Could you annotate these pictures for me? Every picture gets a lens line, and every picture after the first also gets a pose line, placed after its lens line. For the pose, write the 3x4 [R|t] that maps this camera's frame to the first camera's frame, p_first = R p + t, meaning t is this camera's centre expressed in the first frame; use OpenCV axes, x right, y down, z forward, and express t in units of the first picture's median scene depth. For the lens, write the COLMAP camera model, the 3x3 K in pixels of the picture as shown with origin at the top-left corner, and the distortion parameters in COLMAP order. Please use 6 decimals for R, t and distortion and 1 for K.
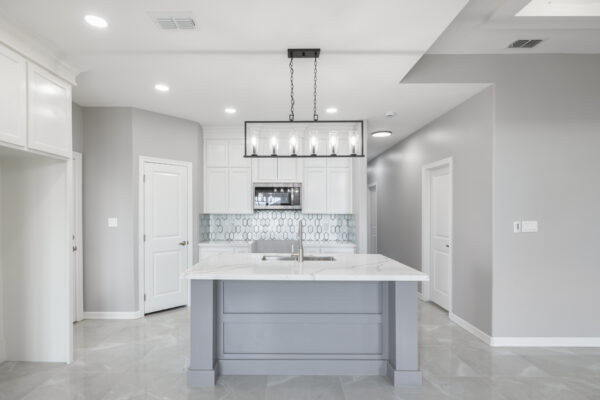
lens RADIAL K [[309.6, 0, 293.5], [0, 309.6, 214.0], [0, 0, 1]] dist [0.006546, -0.000756]
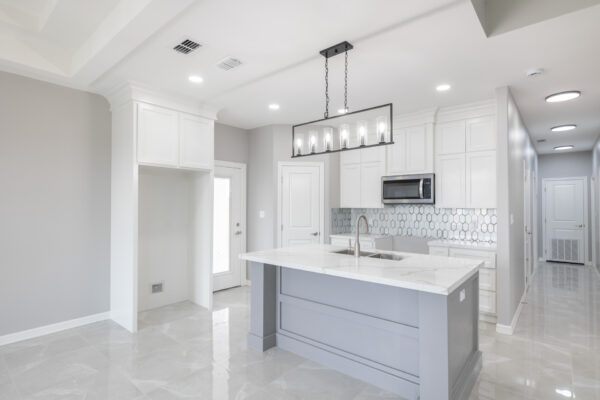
lens RADIAL K [[309.6, 0, 299.5], [0, 309.6, 201.1], [0, 0, 1]] dist [0.006546, -0.000756]
pose [[0.772161, -0.012629, -0.635302, 0.441712], [-0.002900, 0.999722, -0.023397, 0.001291], [0.635421, 0.019908, 0.771909, 0.111992]]
